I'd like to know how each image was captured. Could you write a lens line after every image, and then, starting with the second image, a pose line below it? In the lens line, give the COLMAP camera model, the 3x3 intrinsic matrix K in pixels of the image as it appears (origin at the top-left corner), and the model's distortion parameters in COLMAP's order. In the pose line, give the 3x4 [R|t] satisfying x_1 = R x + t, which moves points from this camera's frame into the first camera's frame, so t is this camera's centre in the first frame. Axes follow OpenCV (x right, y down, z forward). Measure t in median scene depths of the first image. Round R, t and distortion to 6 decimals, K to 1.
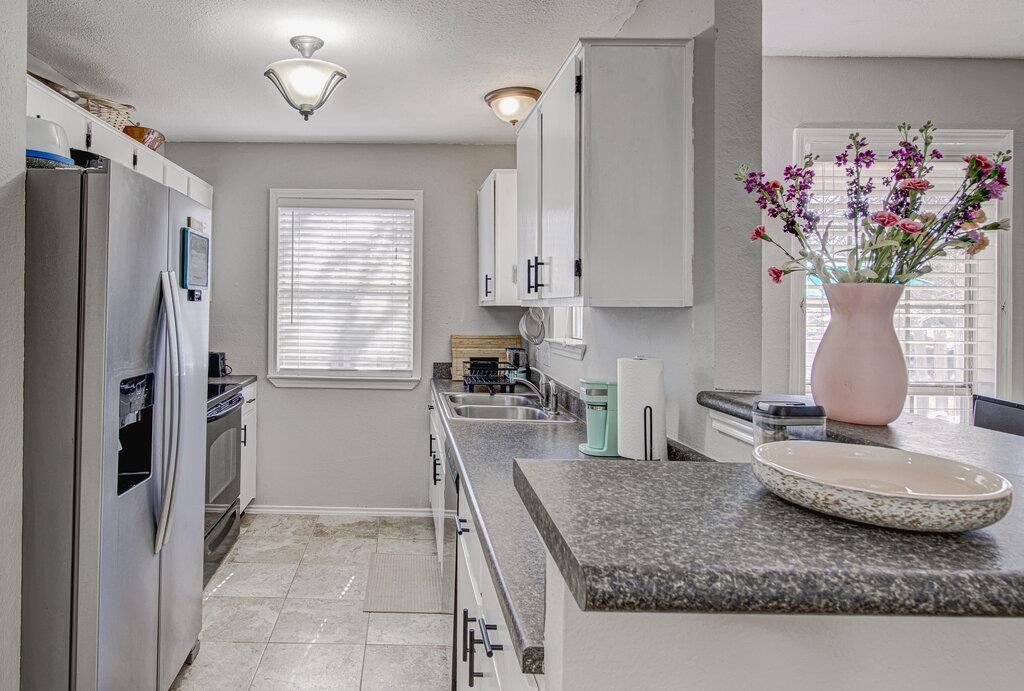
lens RADIAL K [[649.9, 0, 391.4], [0, 649.9, 303.4], [0, 0, 1]] dist [-0.000681, -0.000528]
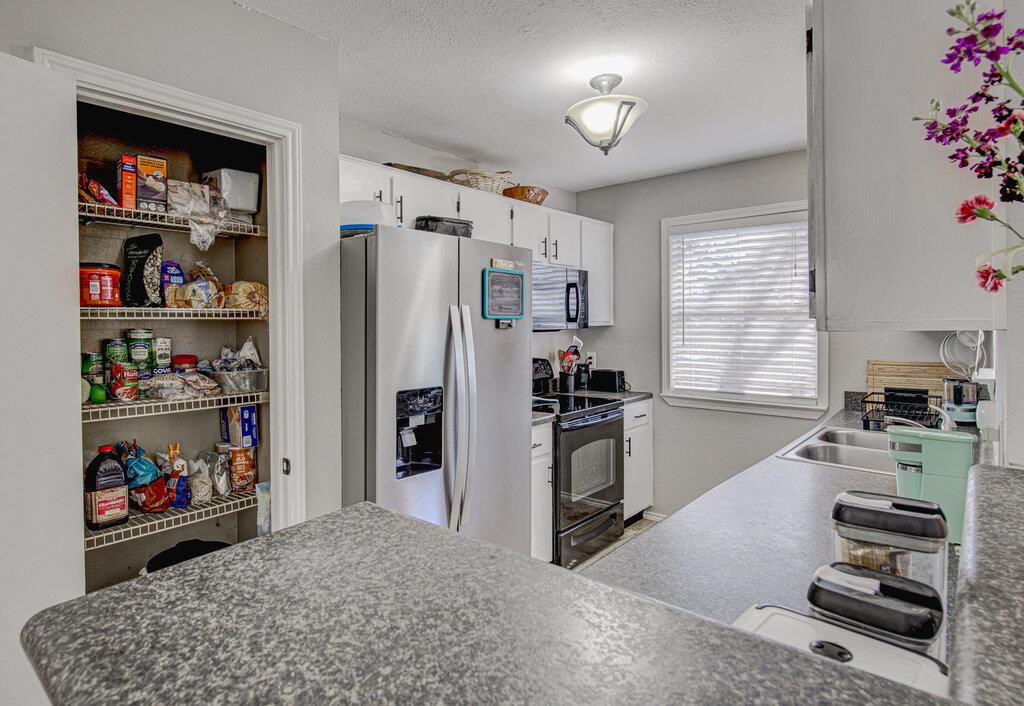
lens RADIAL K [[557.3, 0, 479.9], [0, 557.3, 332.5], [0, 0, 1]] dist [-0.002259, -0.000800]
pose [[0.755560, -0.008158, -0.655029, 0.196989], [0.017137, 0.999826, 0.007315, -0.002604], [0.654856, -0.016753, 0.755568, 0.115124]]
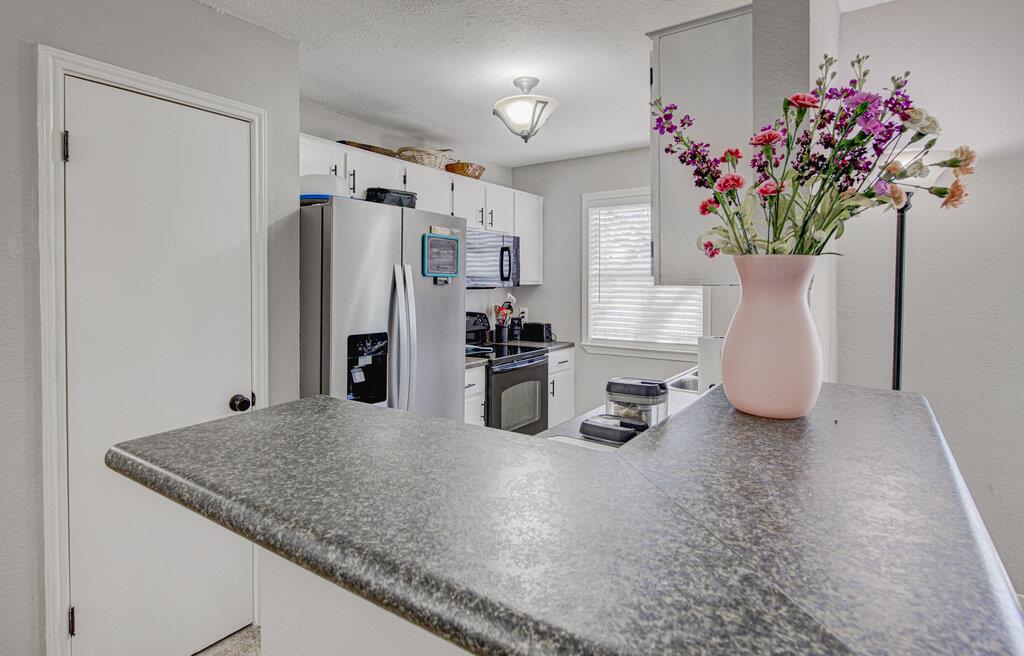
lens RADIAL K [[529.8, 0, 492.5], [0, 529.8, 292.7], [0, 0, 1]] dist [0.000681, -0.000259]
pose [[0.822732, -0.003122, -0.568420, 0.264506], [0.009896, 0.999912, 0.008831, 0.002902], [0.568343, -0.012891, 0.822691, 0.063322]]
